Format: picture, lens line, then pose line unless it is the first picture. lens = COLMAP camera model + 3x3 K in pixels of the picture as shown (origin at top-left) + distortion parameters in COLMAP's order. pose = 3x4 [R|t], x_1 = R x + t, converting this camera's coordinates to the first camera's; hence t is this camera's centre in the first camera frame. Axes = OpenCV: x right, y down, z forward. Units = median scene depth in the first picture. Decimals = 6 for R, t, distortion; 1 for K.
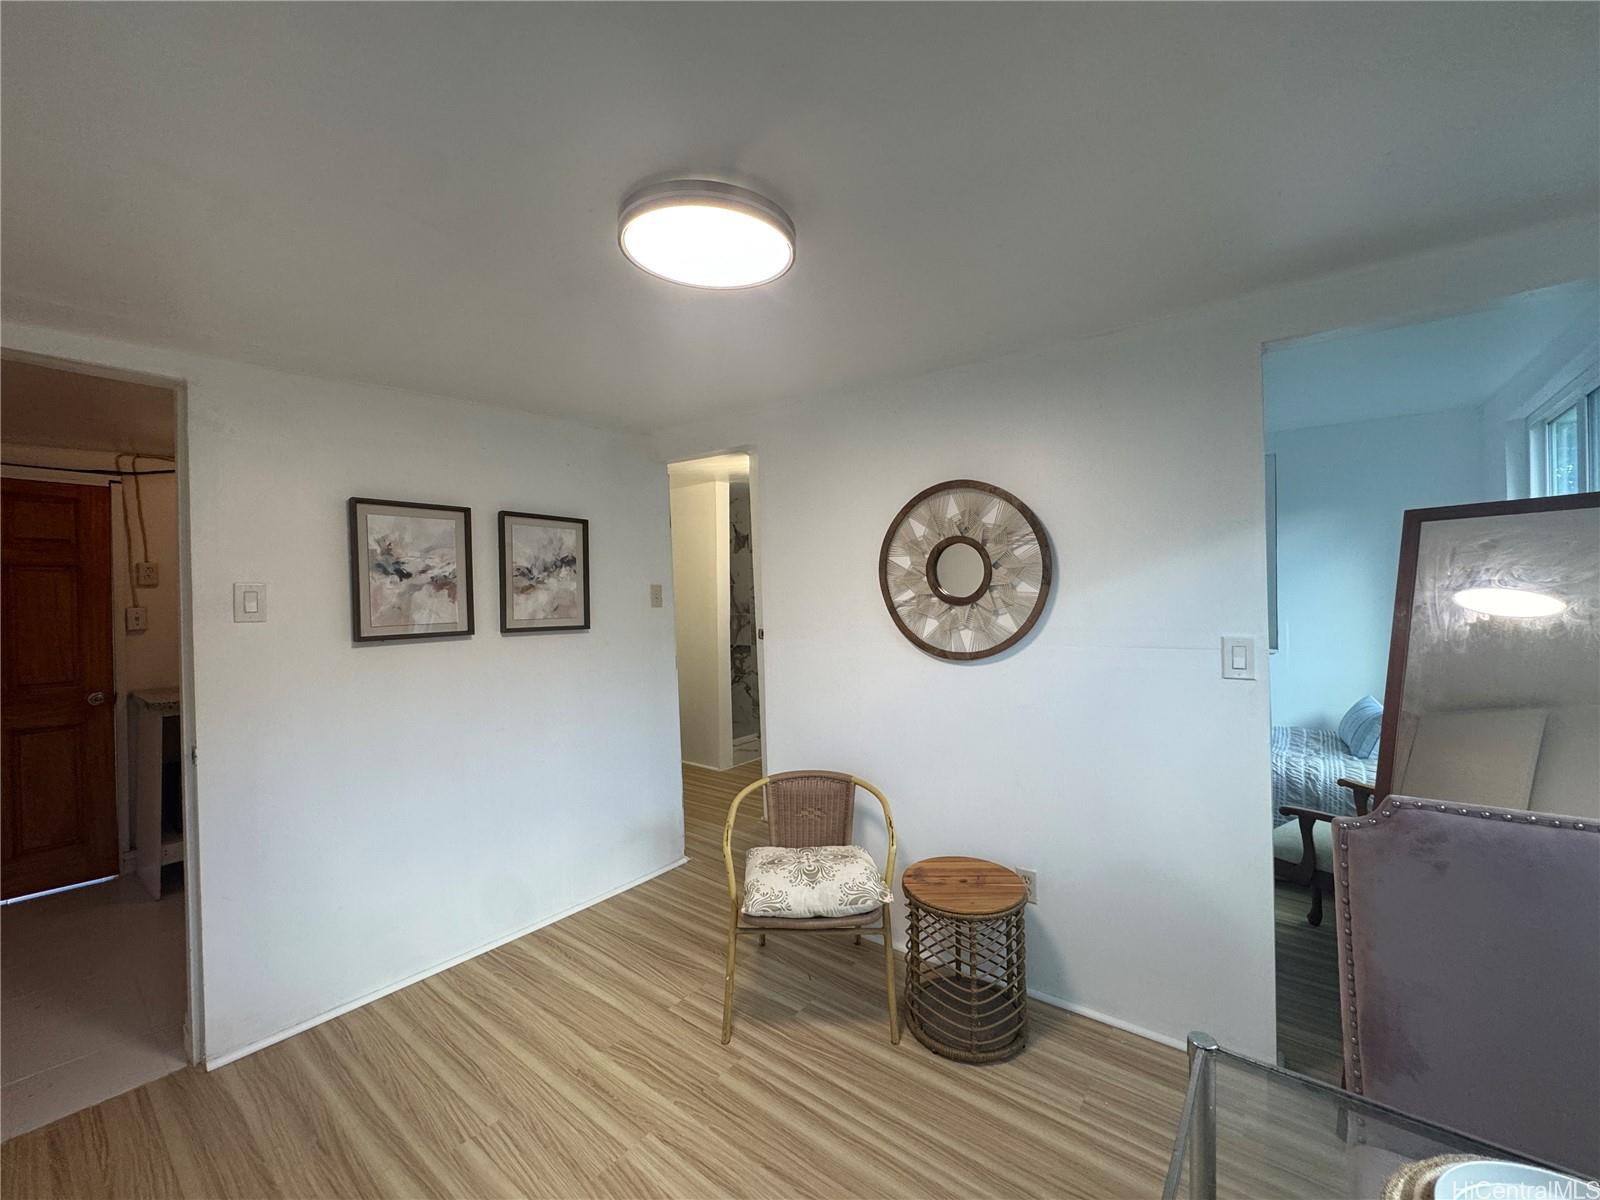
lens RADIAL K [[643.8, 0, 805.8], [0, 643.8, 604.9], [0, 0, 1]] dist [0.003281, 0.000337]
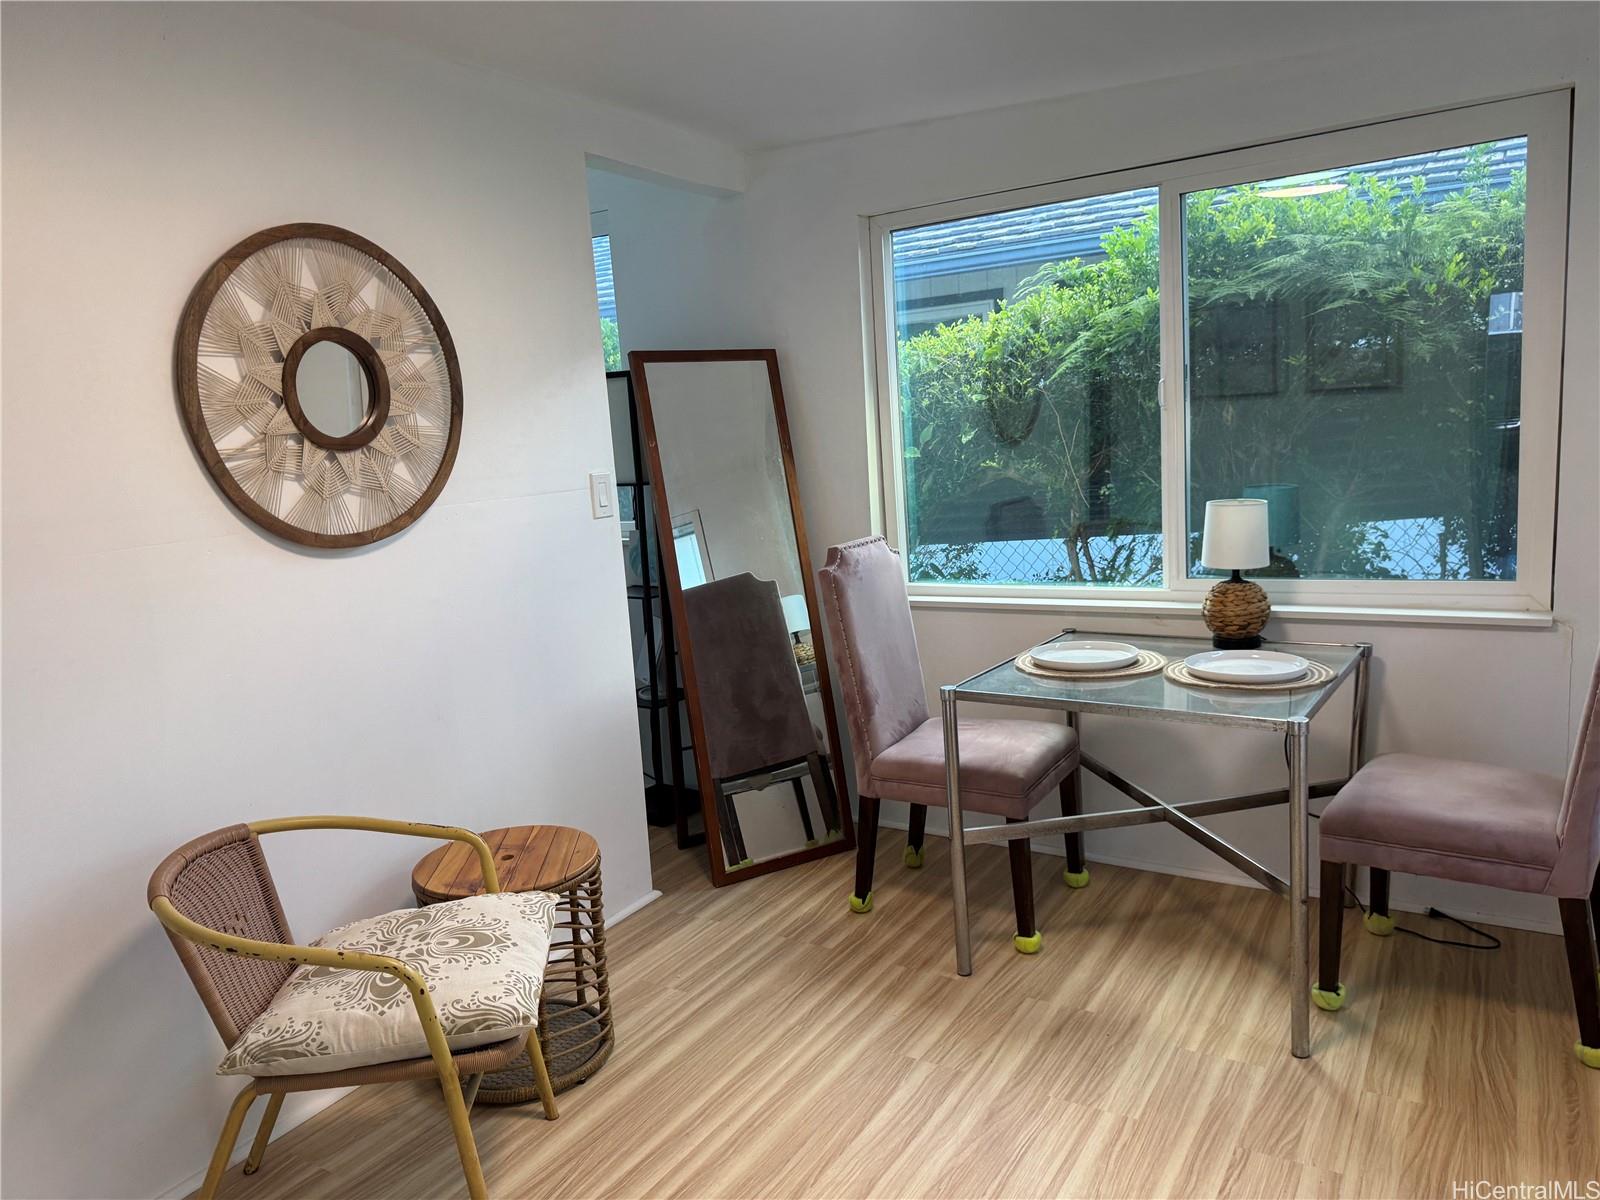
lens RADIAL K [[1108.8, 0, 804.3], [0, 1108.8, 597.2], [0, 0, 1]] dist [0.031147, -0.012508]
pose [[-0.089517, -0.127620, 0.987775, -0.800911], [0.085654, 0.987096, 0.135294, 0.029673], [-0.992295, 0.096718, -0.077431, 0.683322]]
